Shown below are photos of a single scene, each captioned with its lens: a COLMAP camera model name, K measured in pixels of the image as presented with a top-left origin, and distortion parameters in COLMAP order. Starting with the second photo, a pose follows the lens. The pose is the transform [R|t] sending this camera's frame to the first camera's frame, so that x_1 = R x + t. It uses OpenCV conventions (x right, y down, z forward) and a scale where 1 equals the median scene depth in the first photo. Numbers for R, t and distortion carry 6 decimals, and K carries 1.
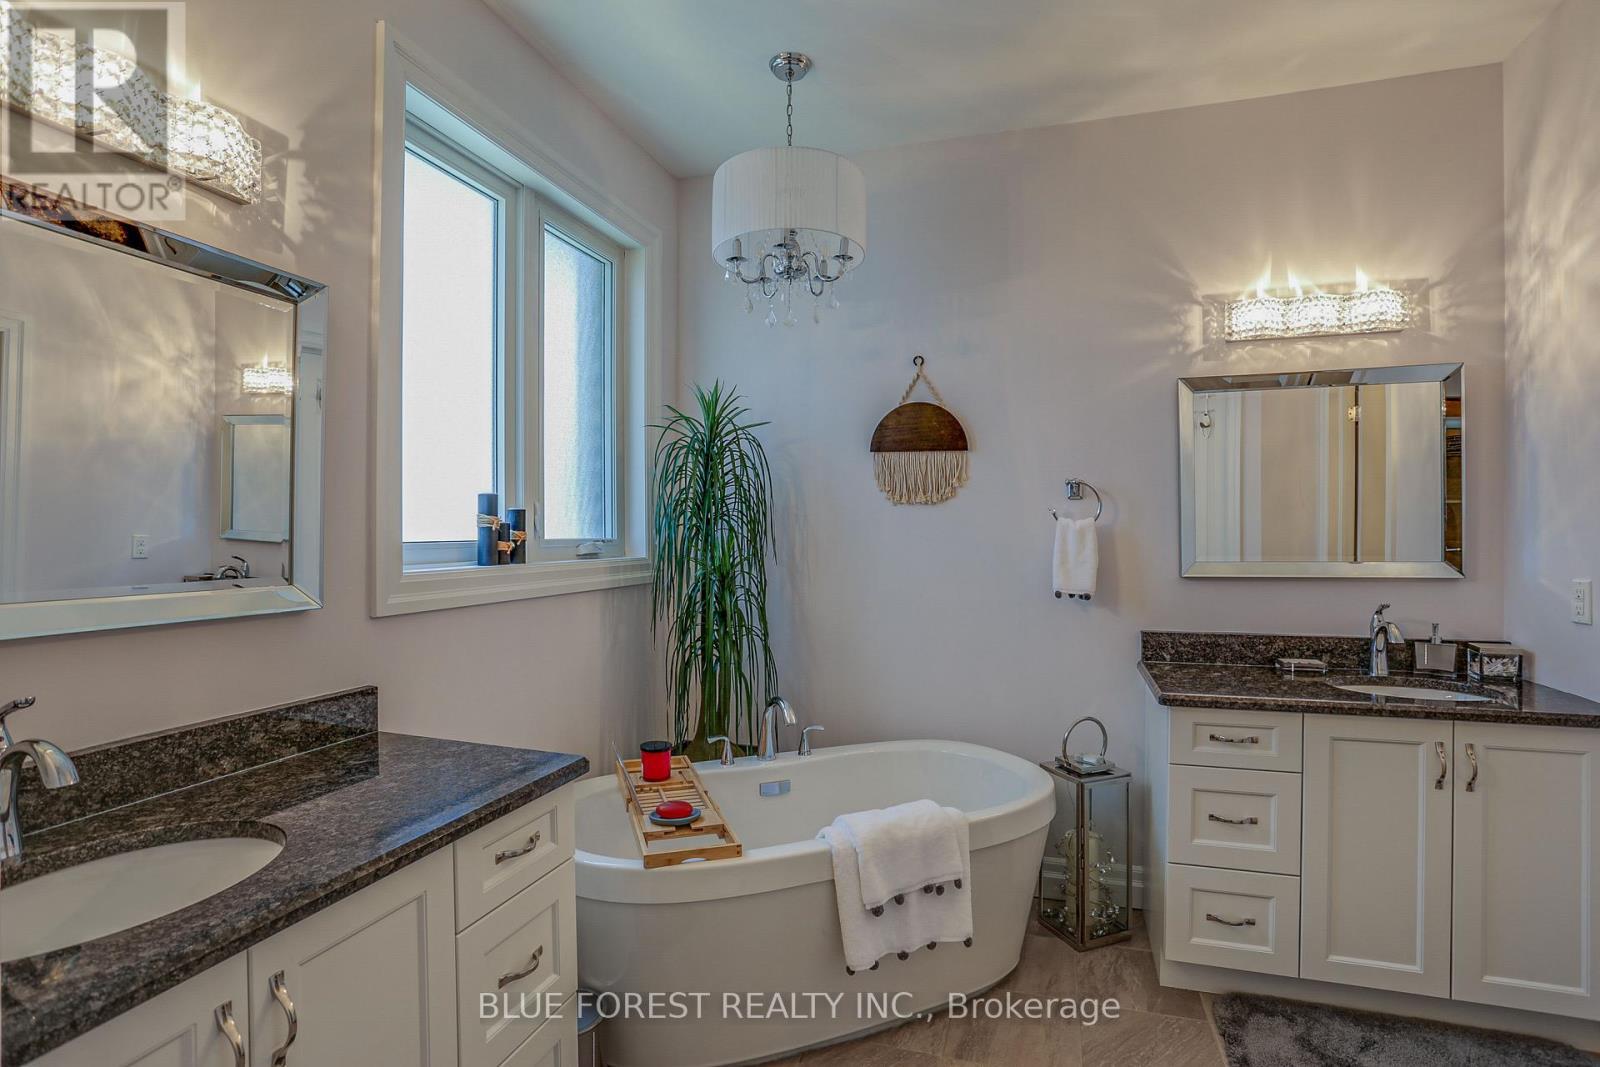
lens RADIAL K [[784.4, 0, 794.3], [0, 784.4, 533.0], [0, 0, 1]] dist [-0.085738, 0.041094]
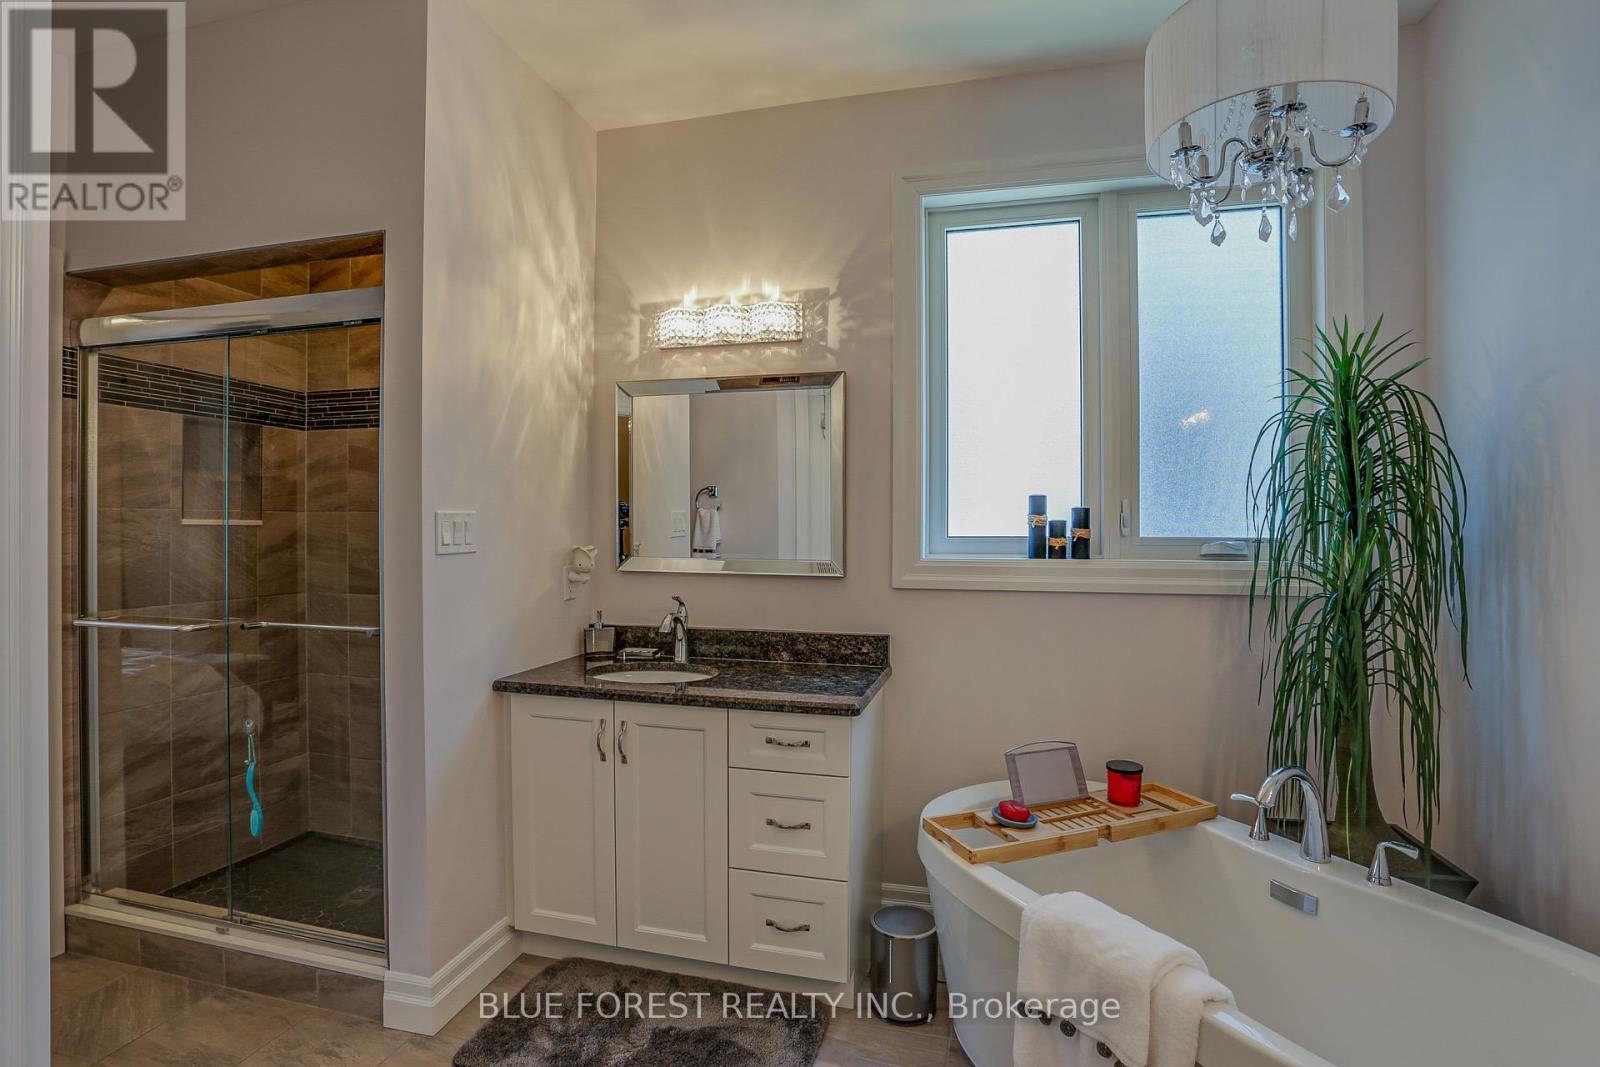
lens RADIAL K [[784.4, 0, 794.3], [0, 784.4, 533.0], [0, 0, 1]] dist [-0.085738, 0.041094]
pose [[0.061144, 0.014470, -0.998024, 0.847909], [-0.005916, 0.999883, 0.014135, -0.012115], [0.998111, 0.005040, 0.061222, 0.682559]]
